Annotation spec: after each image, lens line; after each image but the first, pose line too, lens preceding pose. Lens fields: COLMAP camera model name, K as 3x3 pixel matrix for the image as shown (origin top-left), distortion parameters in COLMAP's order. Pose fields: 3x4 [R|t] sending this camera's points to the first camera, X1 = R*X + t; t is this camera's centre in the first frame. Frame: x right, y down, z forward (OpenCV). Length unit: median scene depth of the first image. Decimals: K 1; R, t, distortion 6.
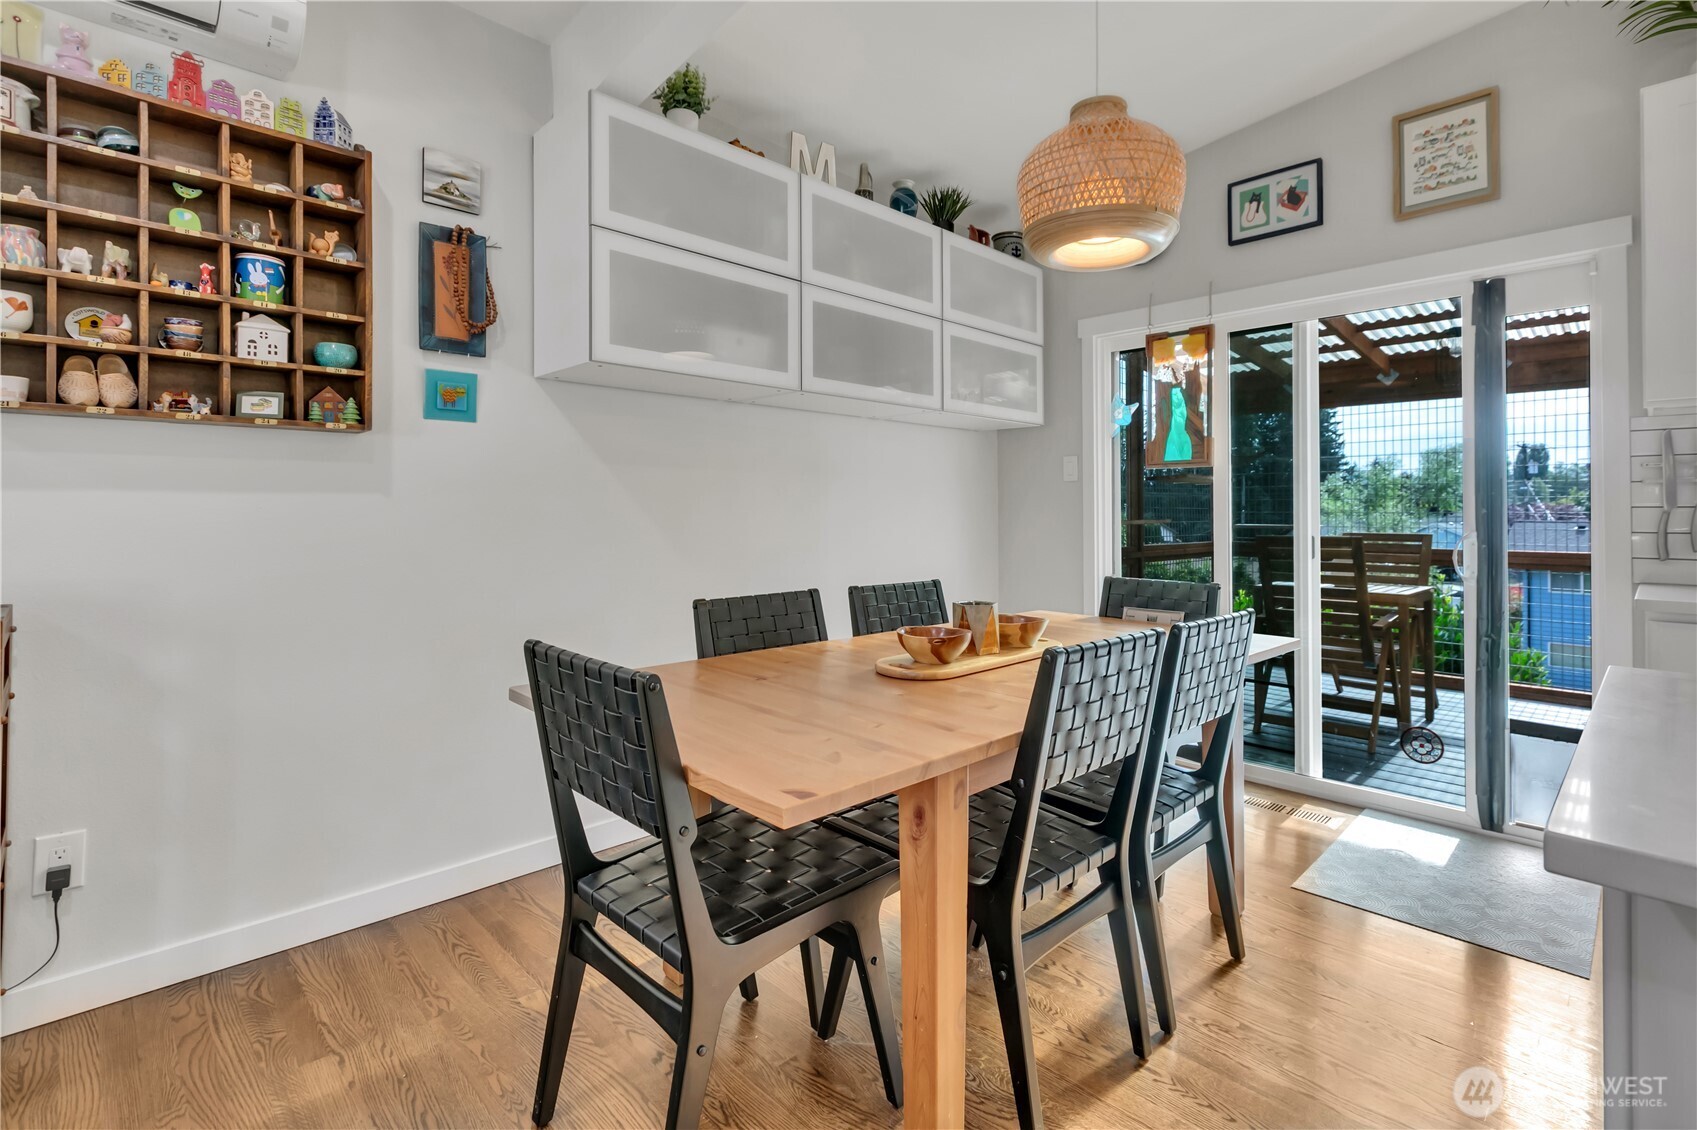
lens RADIAL K [[795.6, 0, 861.9], [0, 795.6, 521.3], [0, 0, 1]] dist [-0.000386, 0.000811]
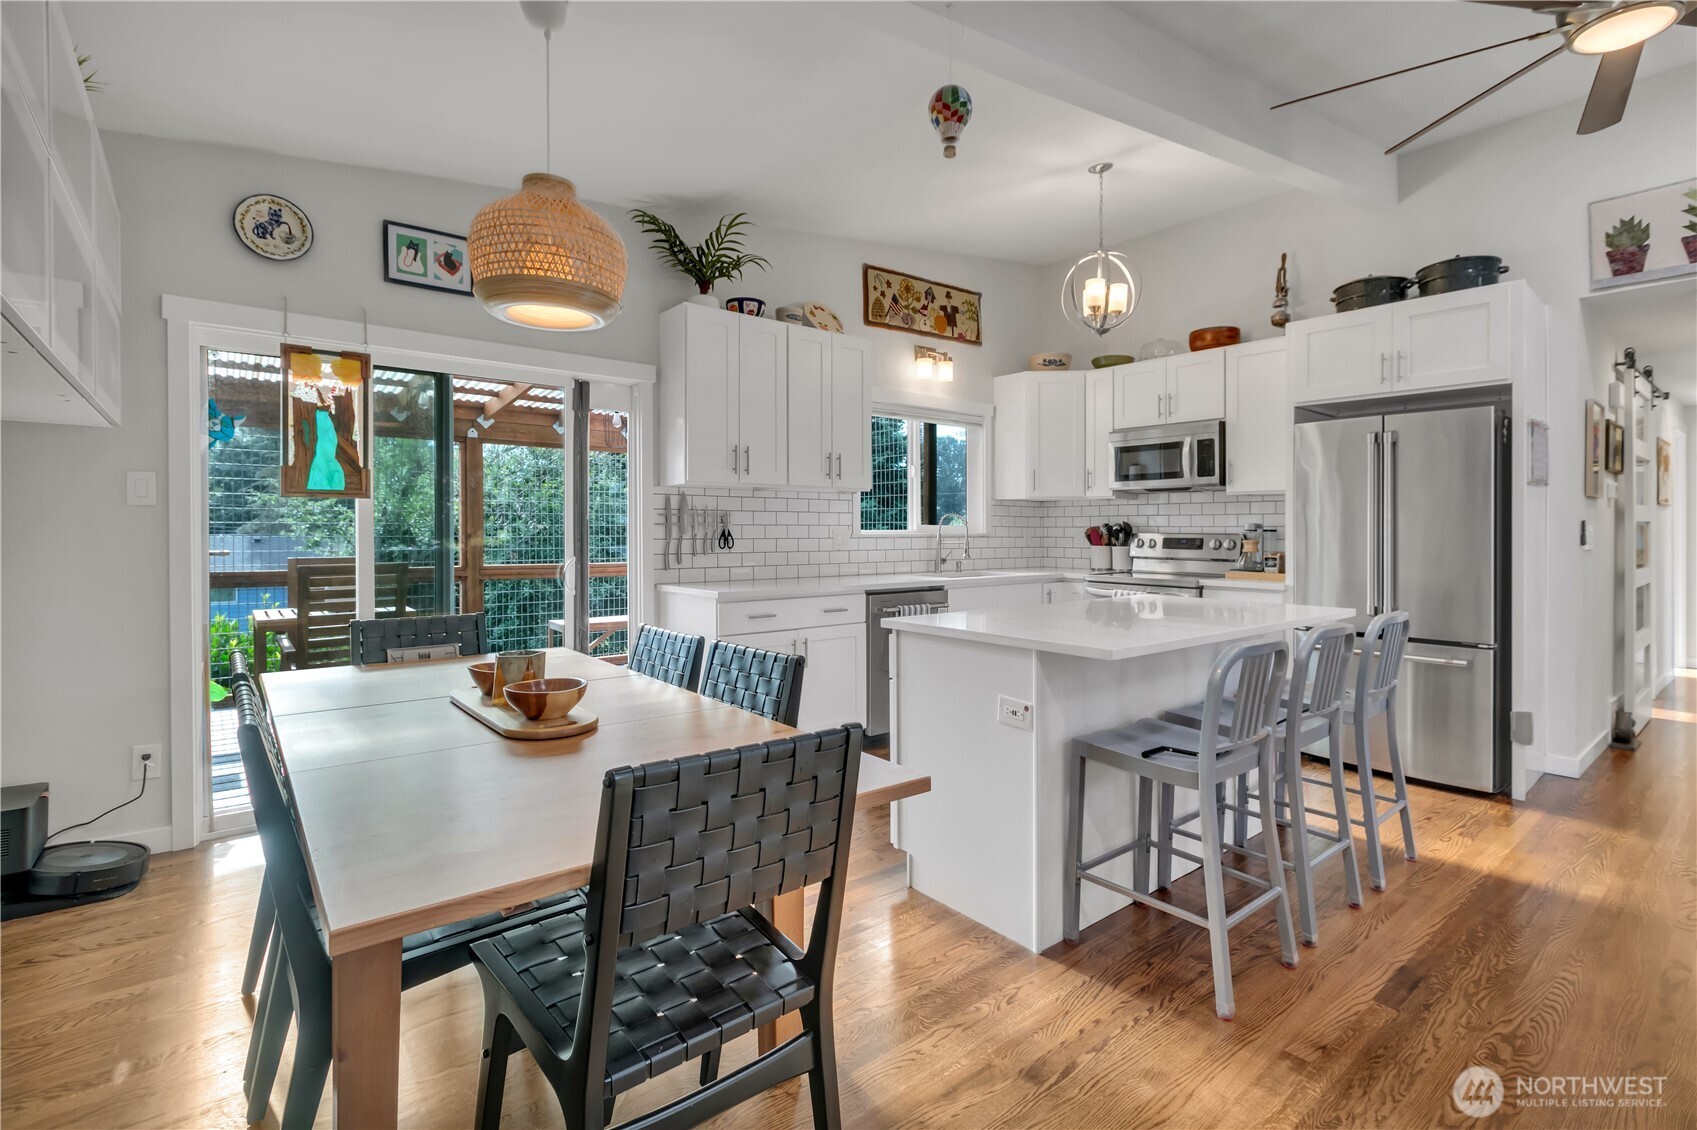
lens RADIAL K [[781.9, 0, 848.5], [0, 781.9, 524.1], [0, 0, 1]] dist [-0.000202, 0.000832]
pose [[0.089513, 0.004014, 0.995978, -0.574211], [0.009444, 0.999944, -0.004878, -0.032906], [-0.995941, 0.009843, 0.089470, 0.397591]]
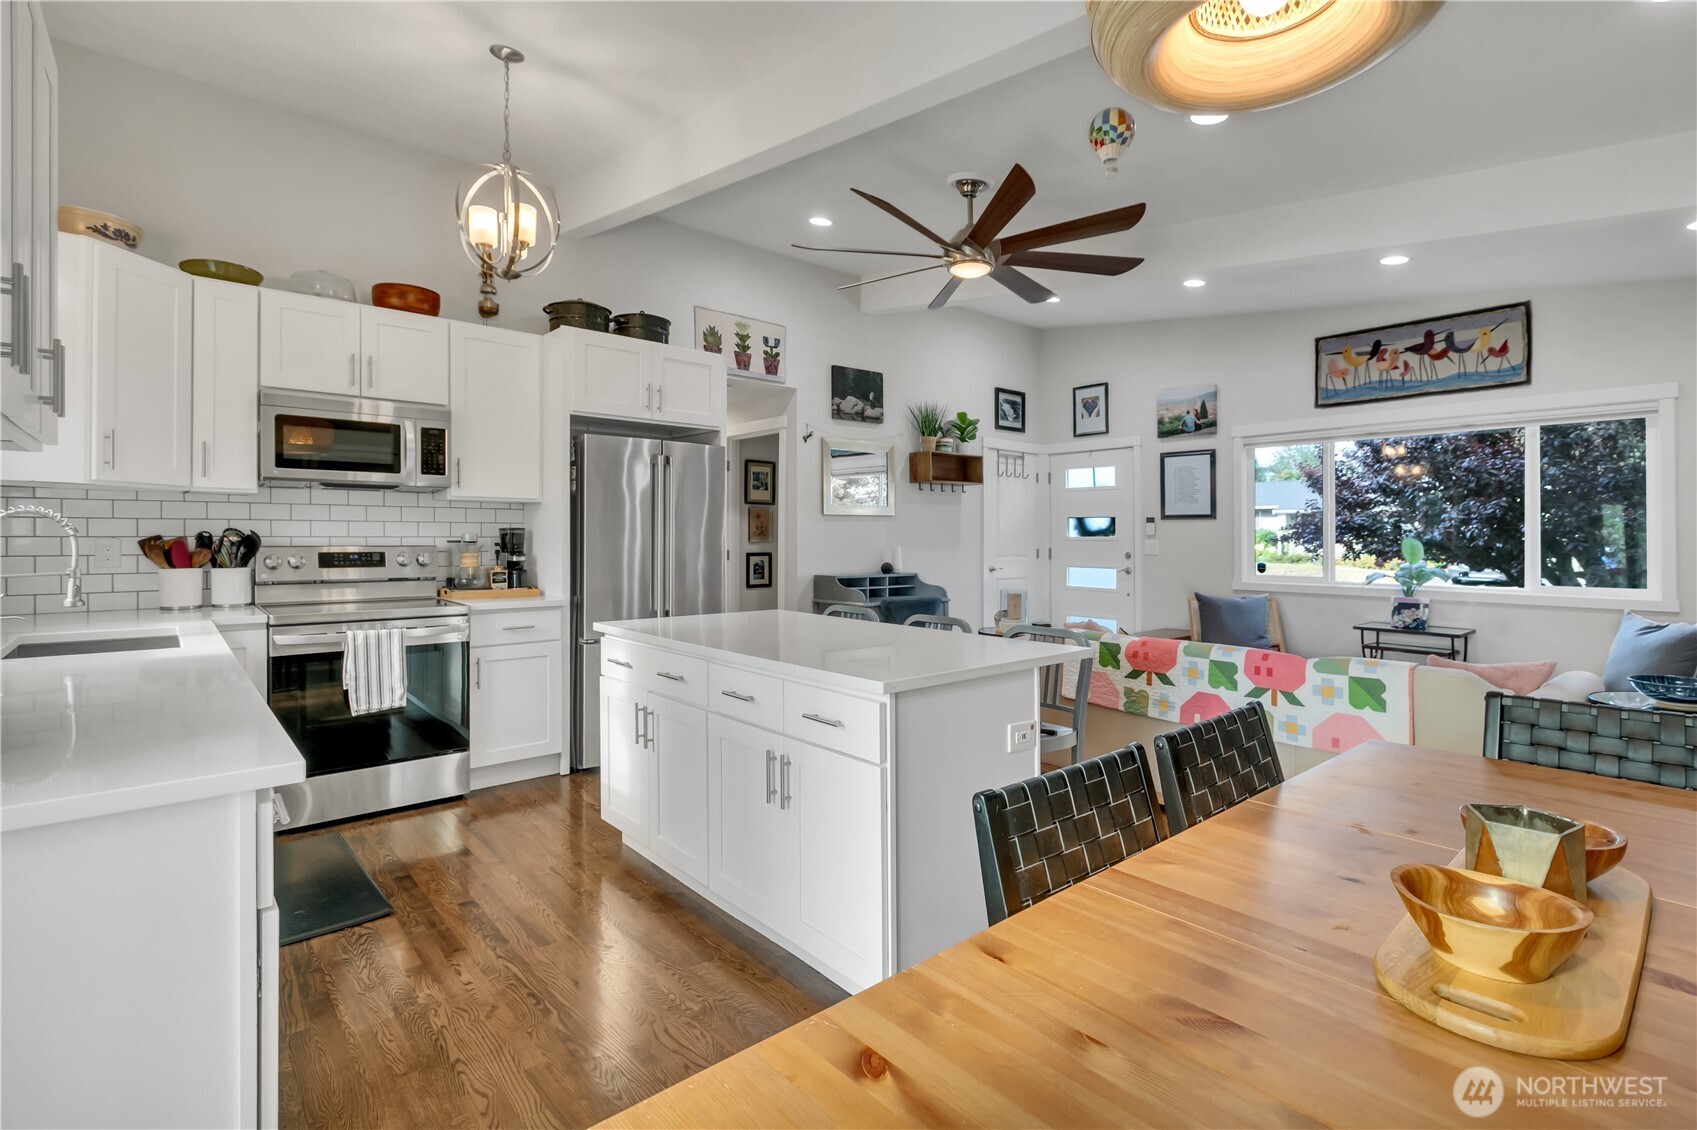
lens RADIAL K [[798.2, 0, 867.1], [0, 798.2, 536.0], [0, 0, 1]] dist [0.002798, 0.000208]
pose [[-0.999335, -0.005284, 0.036090, 0.388784], [-0.004878, 0.999924, 0.011319, -0.050701], [-0.036147, 0.011135, -0.999284, 1.146994]]
